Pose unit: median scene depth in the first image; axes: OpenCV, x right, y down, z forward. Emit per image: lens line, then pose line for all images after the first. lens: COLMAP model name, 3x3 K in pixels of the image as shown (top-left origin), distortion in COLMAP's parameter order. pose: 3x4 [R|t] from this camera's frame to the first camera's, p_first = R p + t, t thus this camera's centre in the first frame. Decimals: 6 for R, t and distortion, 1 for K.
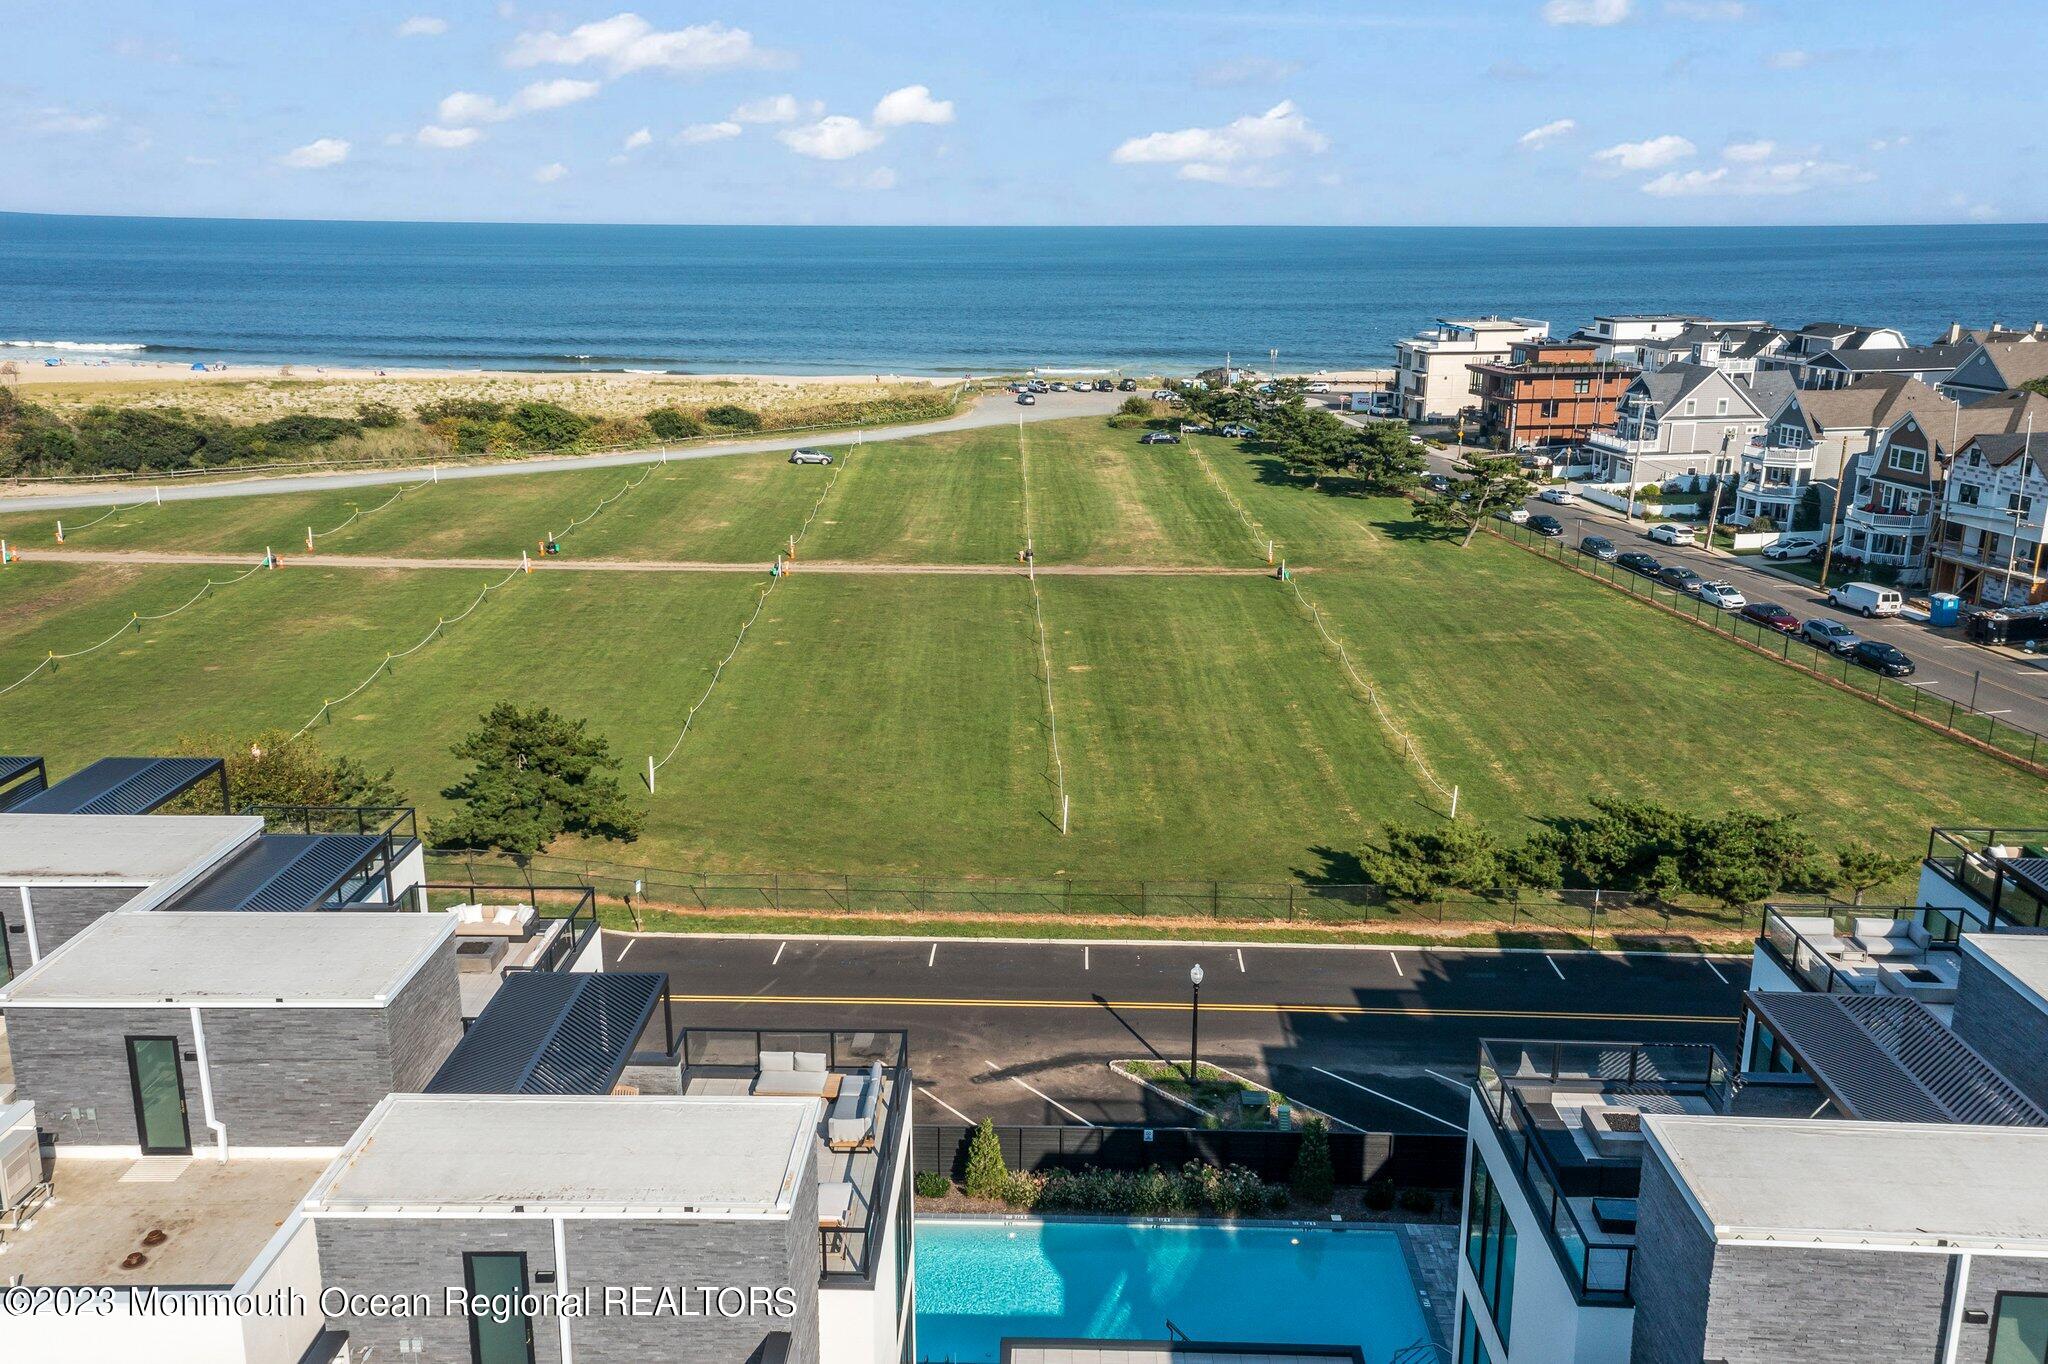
lens RADIAL K [[1658.1, 0, 1024.0], [0, 1658.1, 682.0], [0, 0, 1]] dist [0.058315, 0.037573]
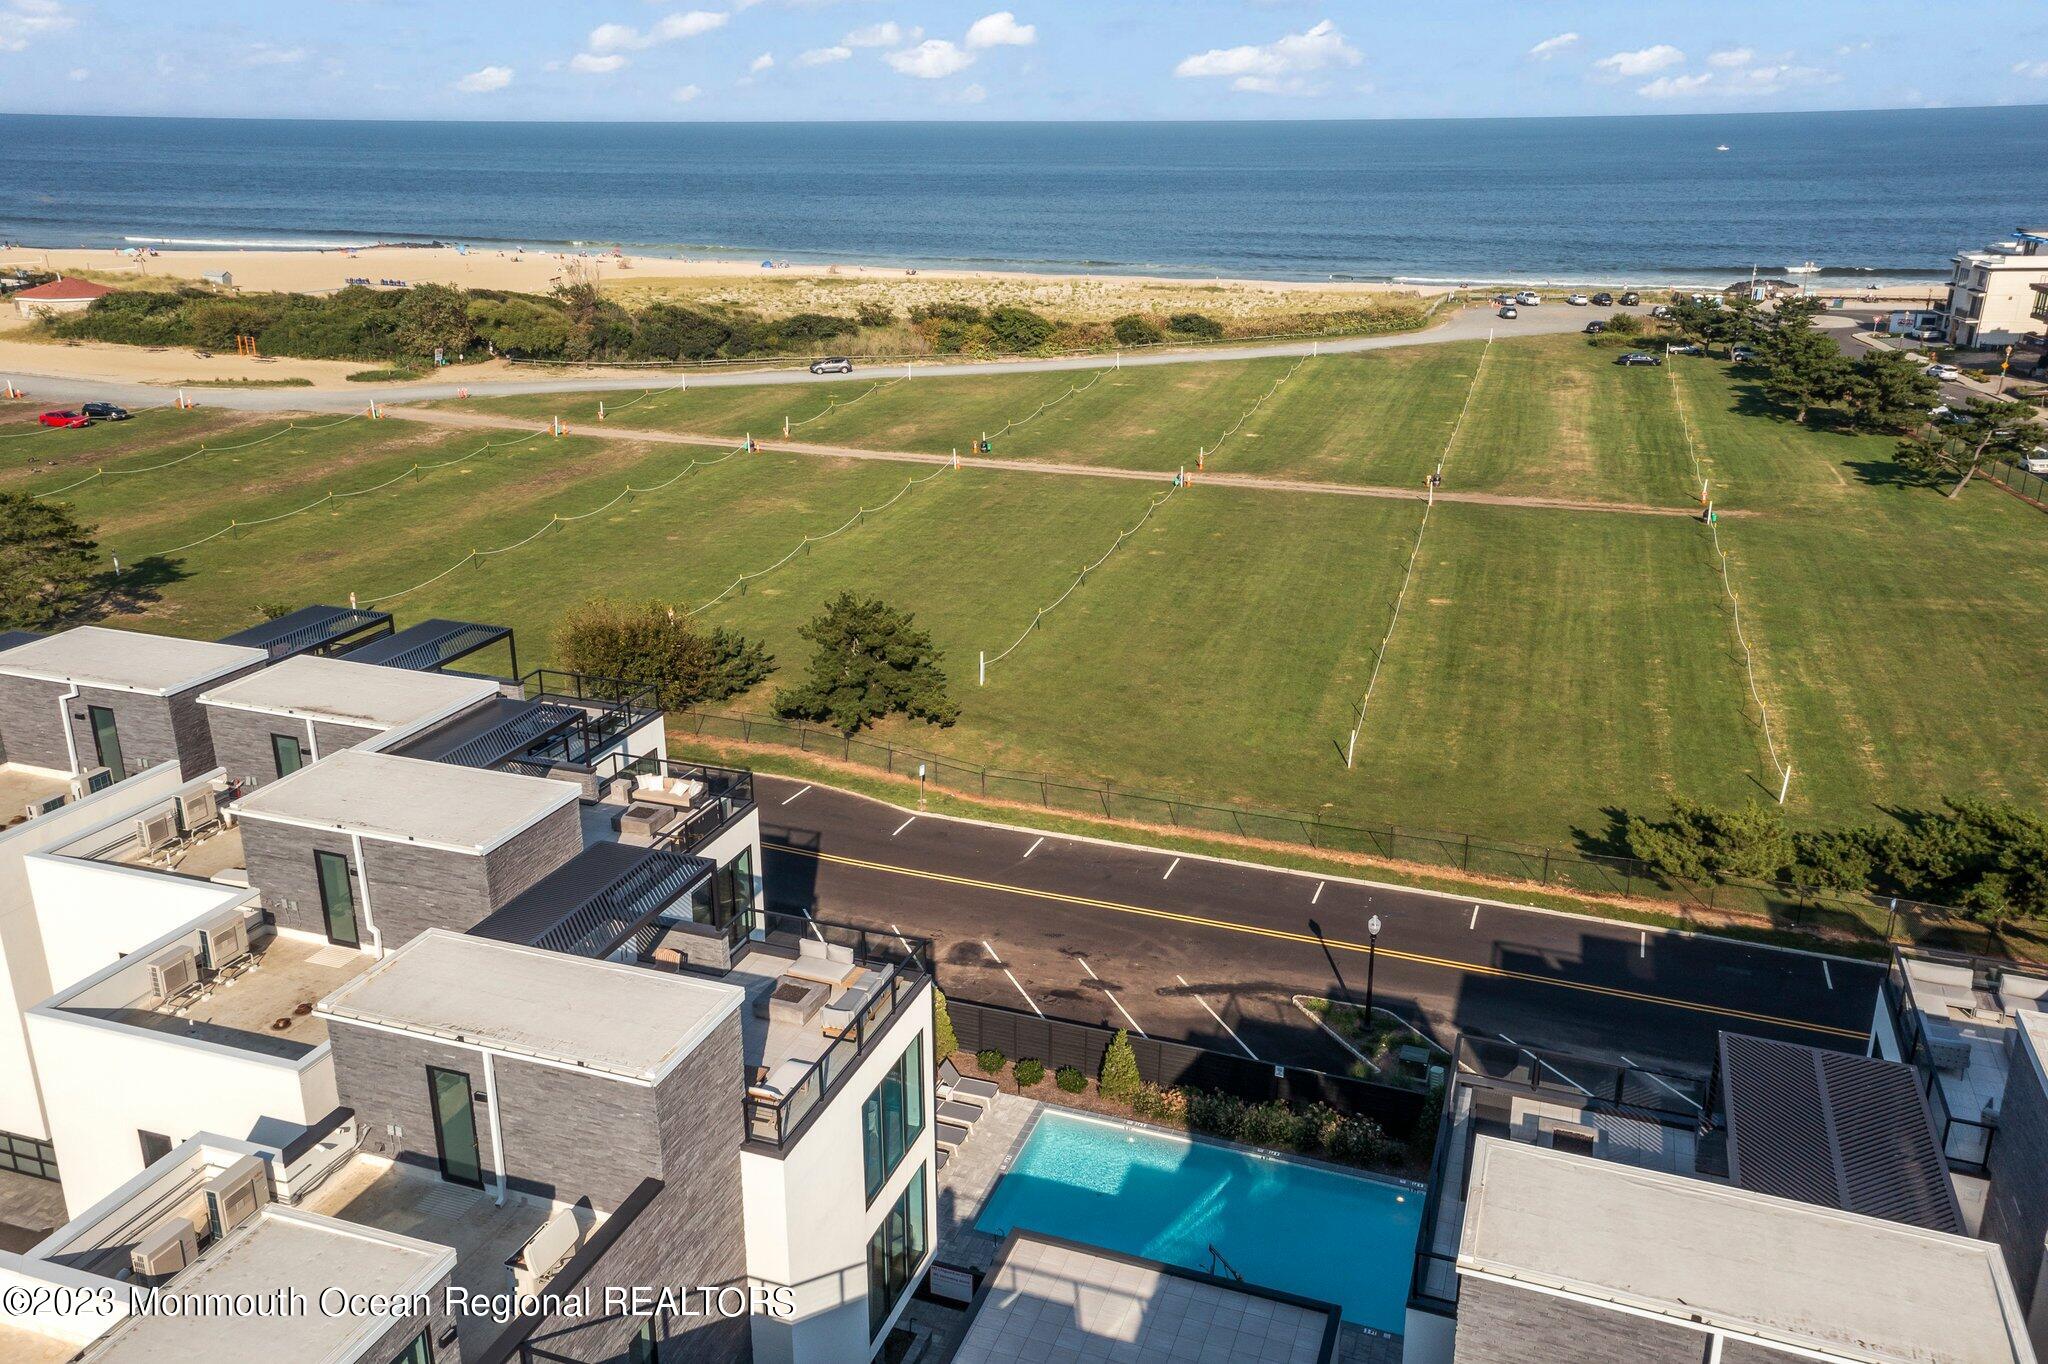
lens RADIAL K [[1610.8, 0, 1024.0], [0, 1610.8, 682.0], [0, 0, 1]] dist [0.054344, 0.043059]
pose [[0.947750, 0.101148, -0.302556, 0.083061], [-0.081279, 0.993667, 0.077590, -0.013262], [0.308488, -0.048945, 0.949968, 0.004411]]
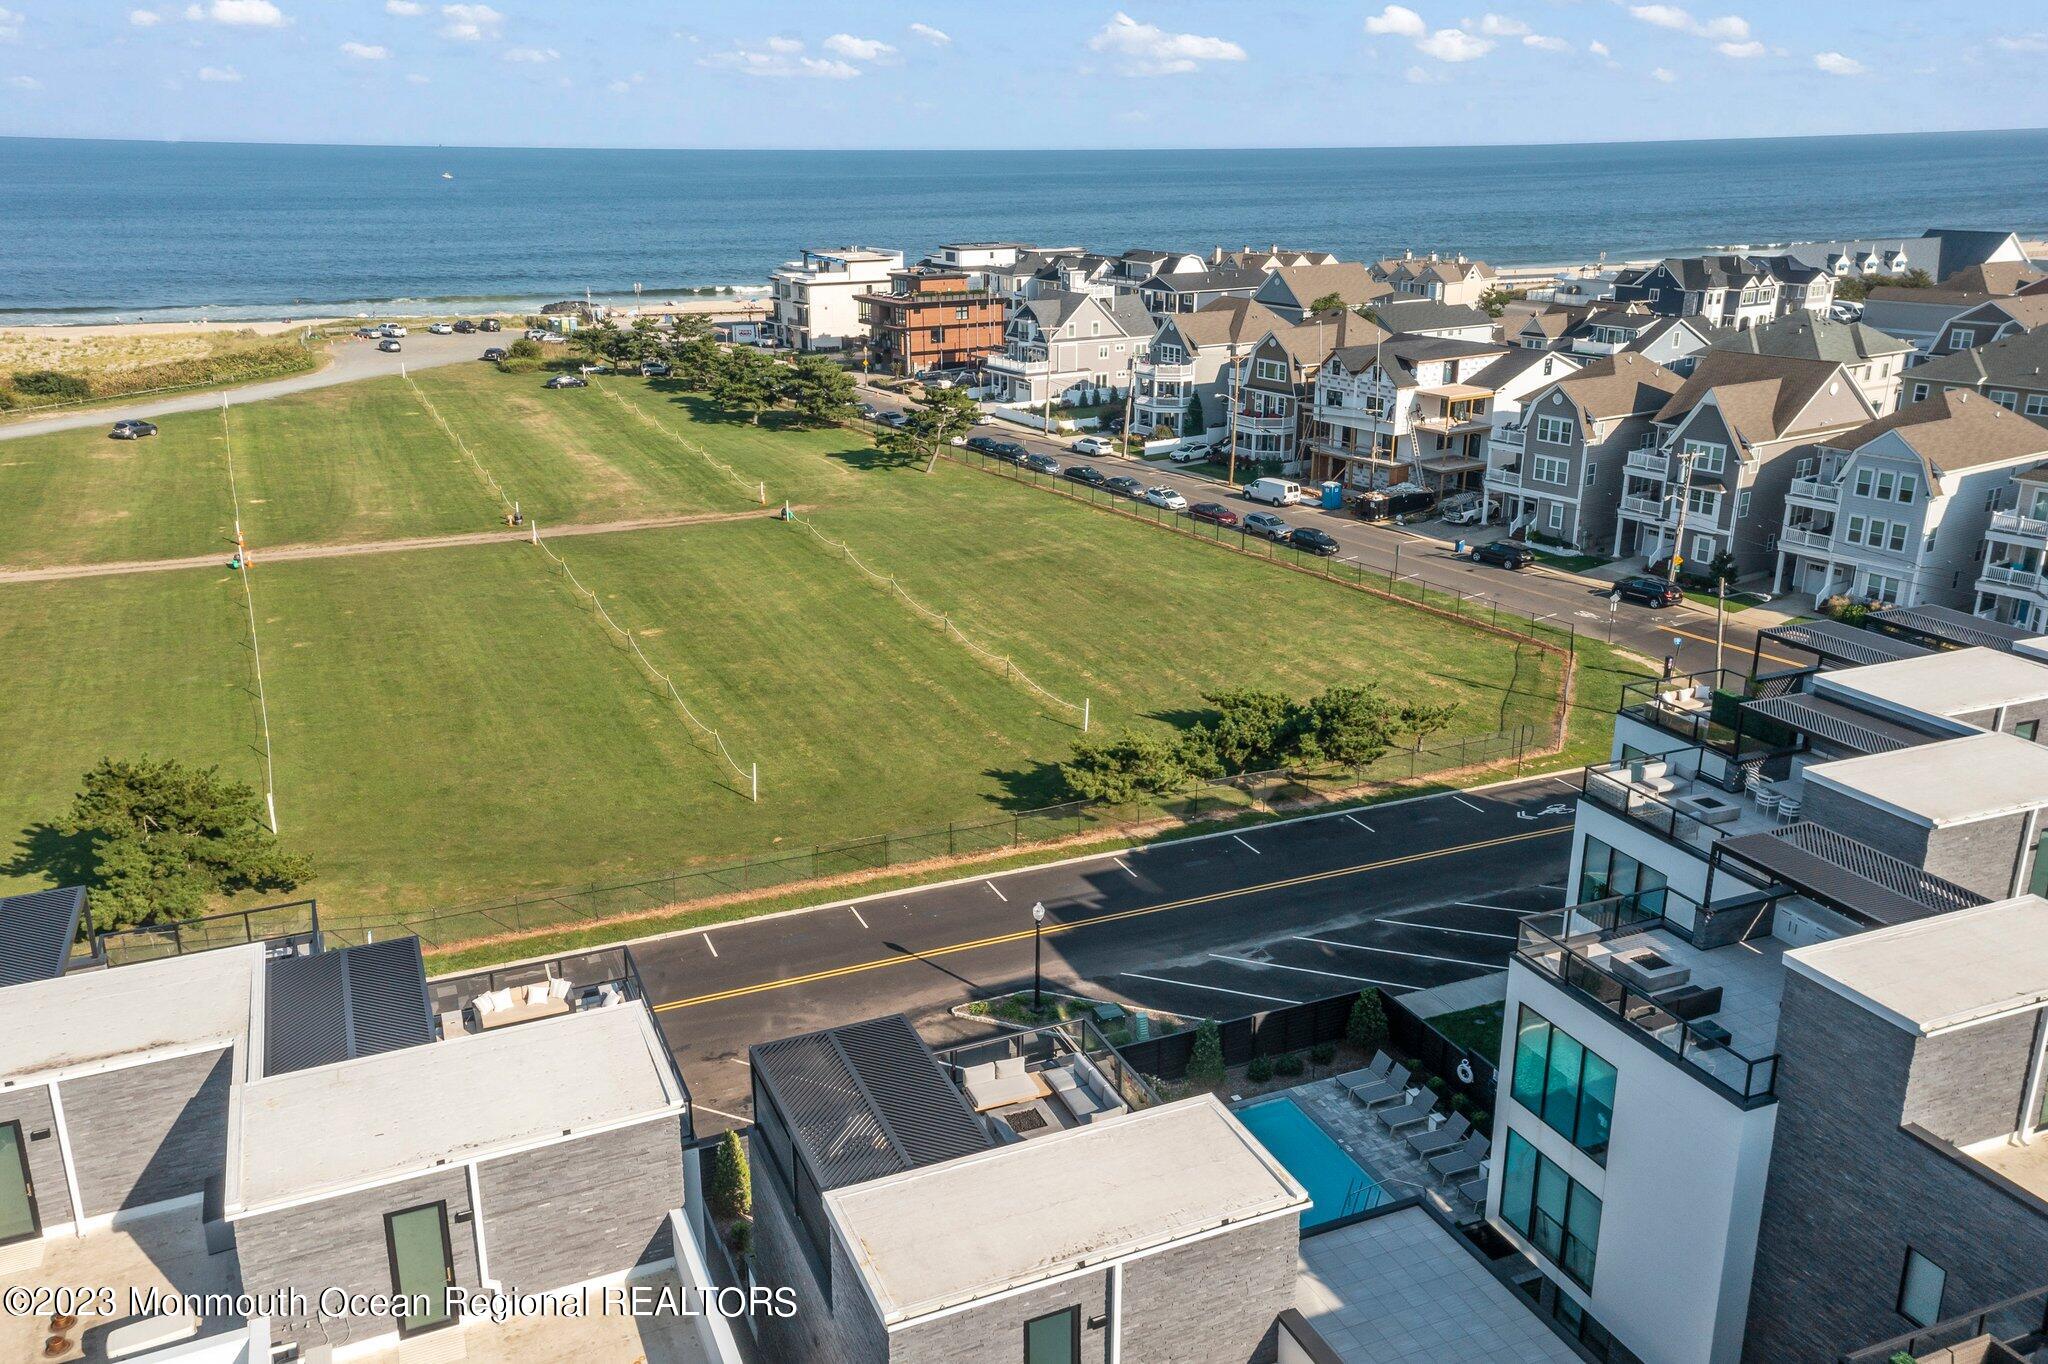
lens RADIAL K [[1616.4, 0, 1024.0], [0, 1616.4, 682.0], [0, 0, 1]] dist [0.047830, 0.042177]
pose [[0.906124, -0.136747, 0.400300, -0.136127], [0.115820, 0.990347, 0.076142, -0.023258], [-0.406848, -0.022631, 0.913215, 0.024059]]
